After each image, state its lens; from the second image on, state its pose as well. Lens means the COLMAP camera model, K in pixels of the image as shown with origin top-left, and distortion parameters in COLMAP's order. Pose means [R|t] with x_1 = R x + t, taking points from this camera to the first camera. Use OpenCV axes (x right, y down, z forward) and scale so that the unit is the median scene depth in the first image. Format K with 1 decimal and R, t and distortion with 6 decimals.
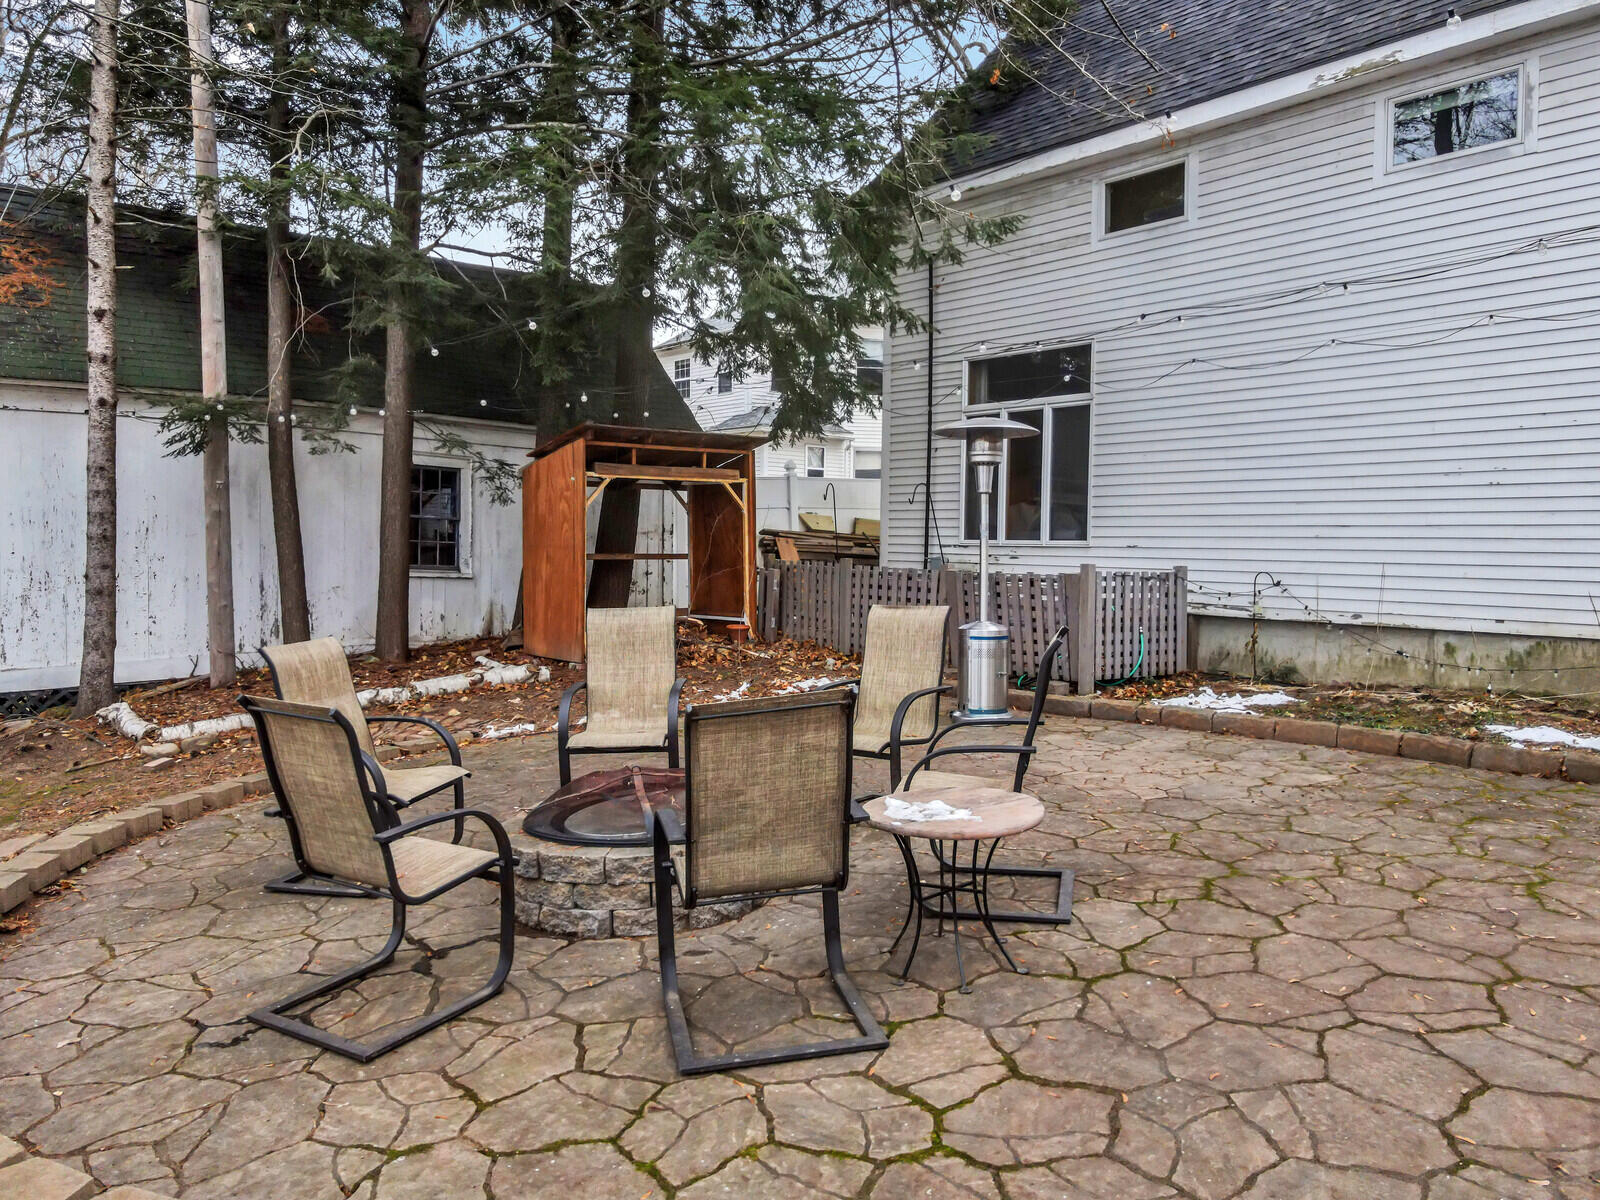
lens RADIAL K [[1186.9, 0, 803.9], [0, 1186.9, 618.8], [0, 0, 1]] dist [0.014050, 0.005566]
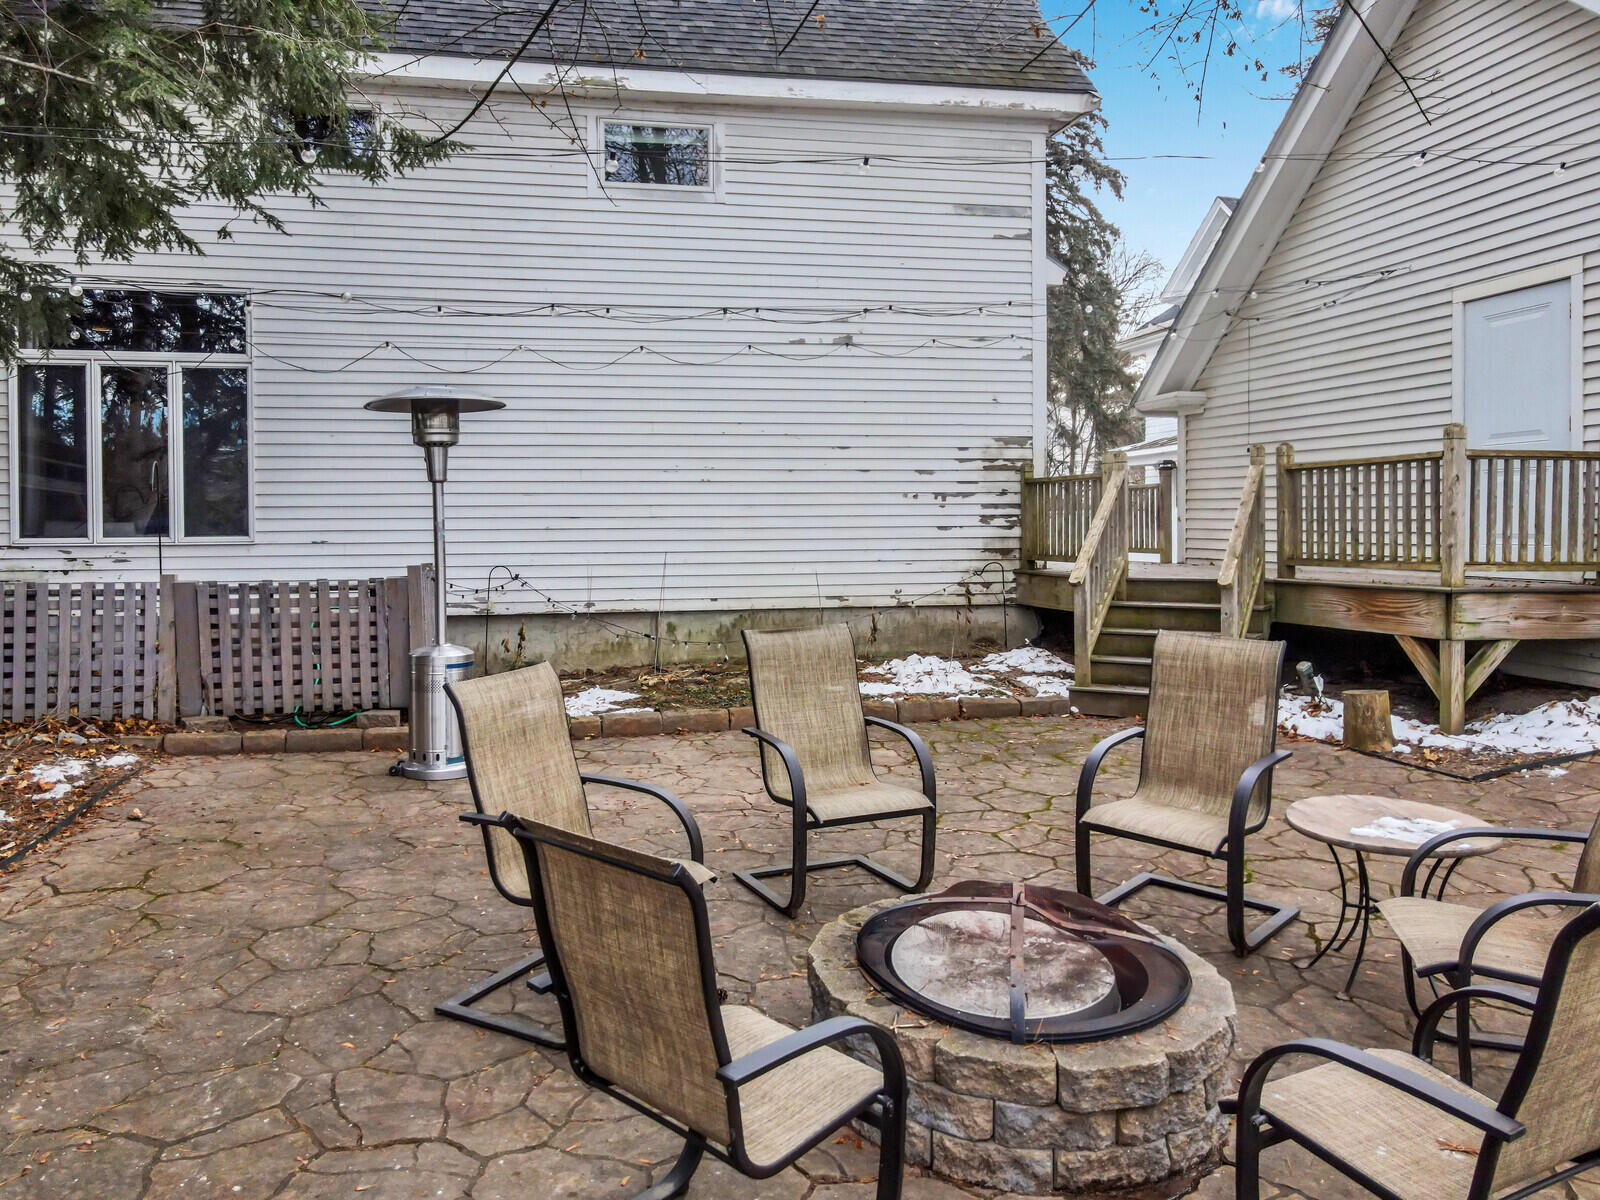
lens RADIAL K [[1213.9, 0, 721.1], [0, 1213.9, 554.8], [0, 0, 1]] dist [-0.004696, 0.030427]
pose [[0.479178, -0.035859, 0.876985, -0.424622], [0.069863, 0.997553, 0.002616, -0.042140], [-0.874933, 0.060015, 0.480511, 0.413740]]
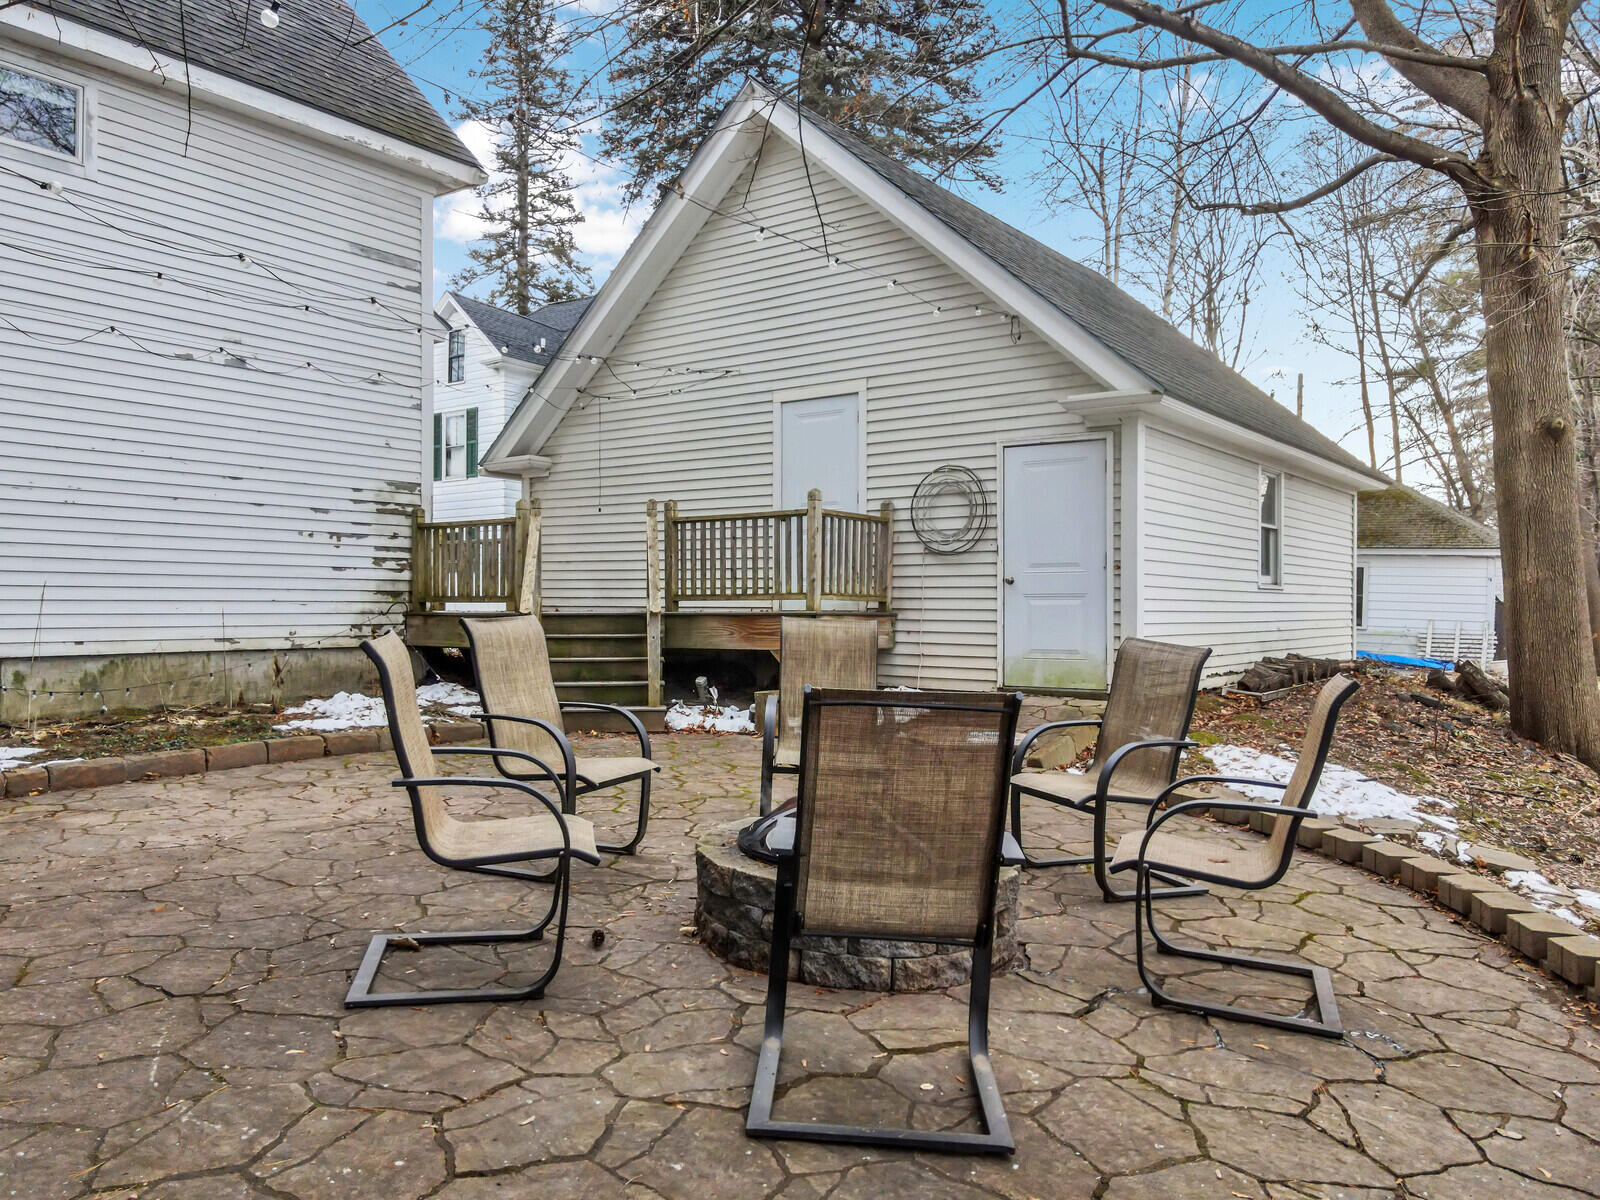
lens RADIAL K [[1186.9, 0, 803.9], [0, 1186.9, 618.8], [0, 0, 1]] dist [0.014050, 0.005566]
pose [[-0.252039, -0.020563, 0.967499, -0.499060], [0.059820, 0.997531, 0.036785, -0.017648], [-0.965866, 0.067147, -0.250186, 0.645660]]
